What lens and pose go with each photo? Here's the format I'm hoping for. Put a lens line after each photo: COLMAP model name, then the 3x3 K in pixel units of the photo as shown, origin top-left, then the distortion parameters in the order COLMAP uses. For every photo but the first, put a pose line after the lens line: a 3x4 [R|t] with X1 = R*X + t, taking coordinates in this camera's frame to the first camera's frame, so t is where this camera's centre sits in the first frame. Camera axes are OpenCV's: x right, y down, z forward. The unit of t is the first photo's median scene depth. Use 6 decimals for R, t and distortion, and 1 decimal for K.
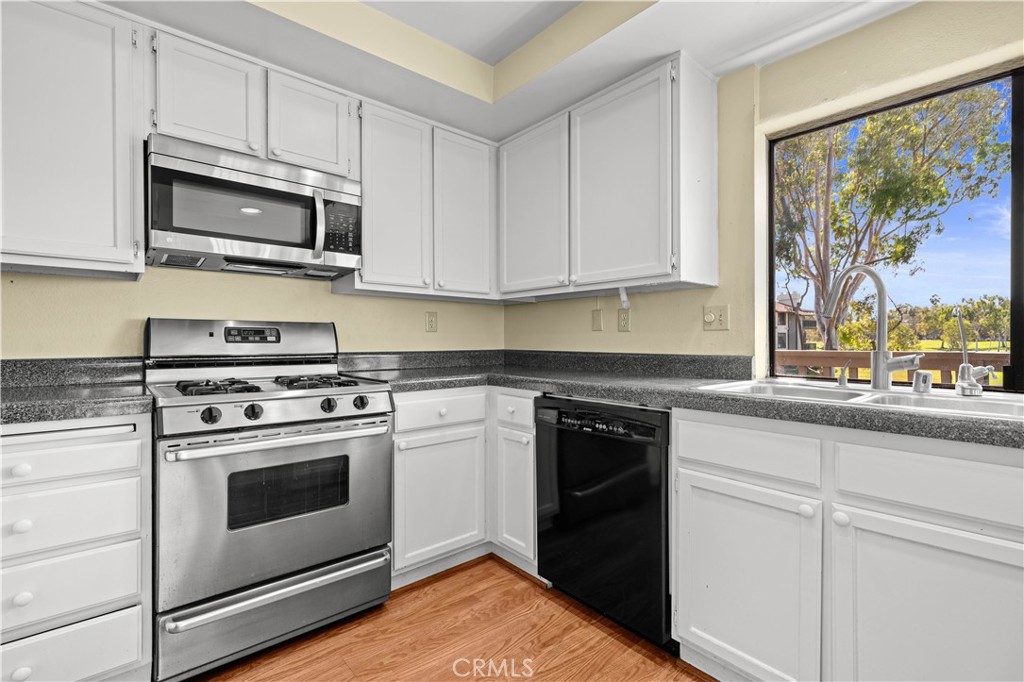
lens RADIAL K [[436.2, 0, 512.7], [0, 436.2, 341.9], [0, 0, 1]] dist [-0.005253, 0.000215]
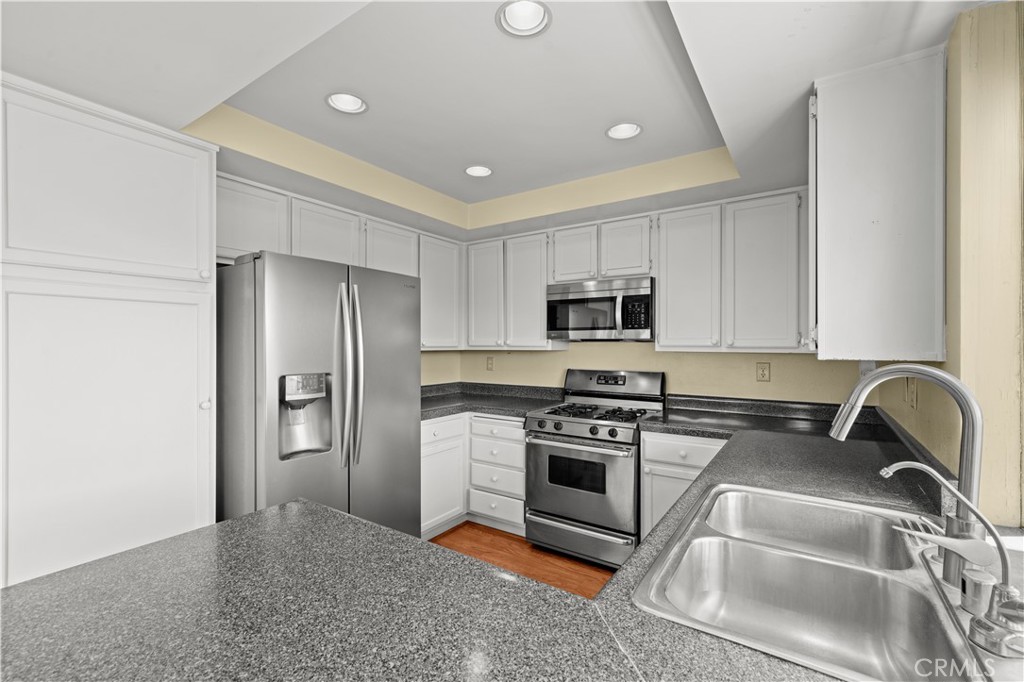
lens RADIAL K [[436.2, 0, 516.6], [0, 436.2, 347.1], [0, 0, 1]] dist [-0.005253, 0.000215]
pose [[0.273701, 0.005766, -0.961797, 0.954606], [-0.003690, 0.999981, 0.004945, -0.157408], [0.961808, 0.002195, 0.273718, 0.221761]]
